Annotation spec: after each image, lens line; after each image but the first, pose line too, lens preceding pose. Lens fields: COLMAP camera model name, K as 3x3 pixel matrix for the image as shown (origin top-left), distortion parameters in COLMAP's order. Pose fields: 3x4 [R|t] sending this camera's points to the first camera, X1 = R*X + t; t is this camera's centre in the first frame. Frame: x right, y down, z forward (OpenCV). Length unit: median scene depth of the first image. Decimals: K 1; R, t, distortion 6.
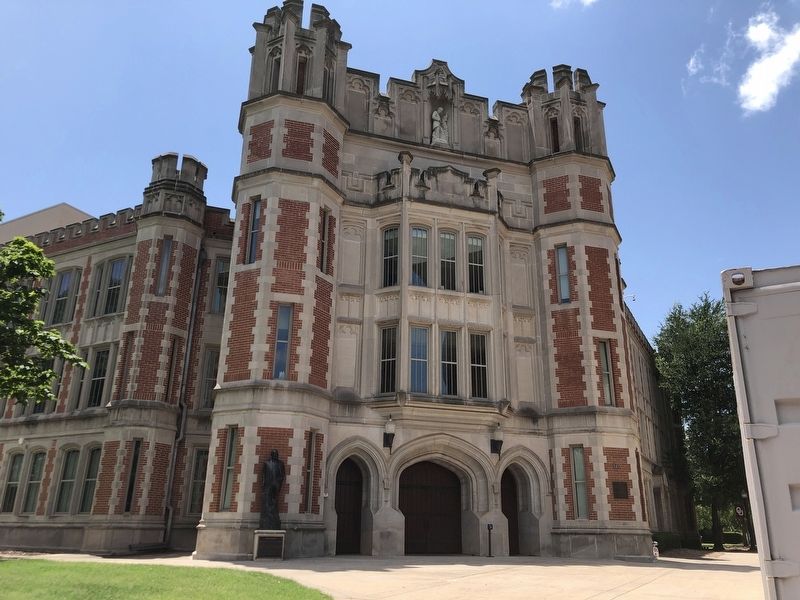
lens RADIAL K [[640.2, 0, 404.3], [0, 640.2, 300.3], [0, 0, 1]] dist [0.034879, -0.011206]
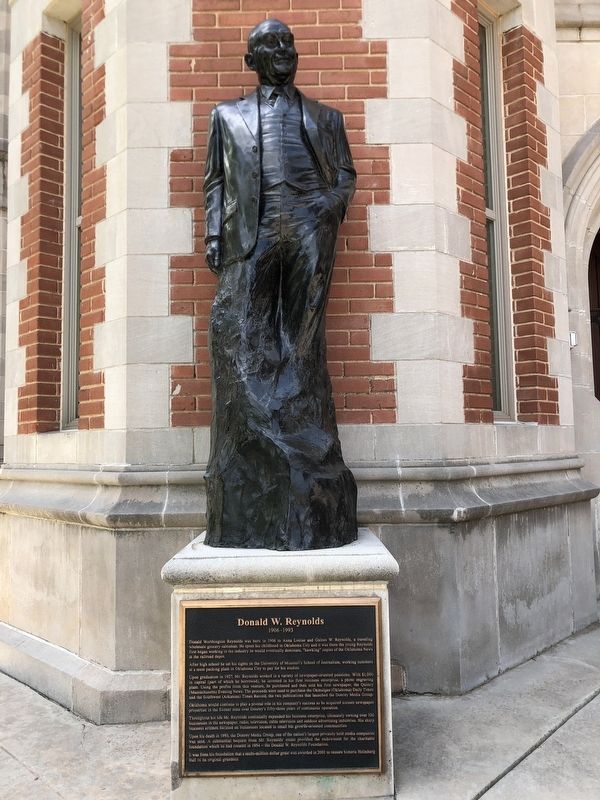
lens RADIAL K [[640.2, 0, 297.7], [0, 640.2, 398.1], [0, 0, 1]] dist [0.034879, -0.011206]
pose [[0.948068, -0.054596, -0.313346, -0.150260], [0.135691, 0.960436, 0.243207, 0.274892], [0.287670, -0.273096, 0.917968, 0.824545]]
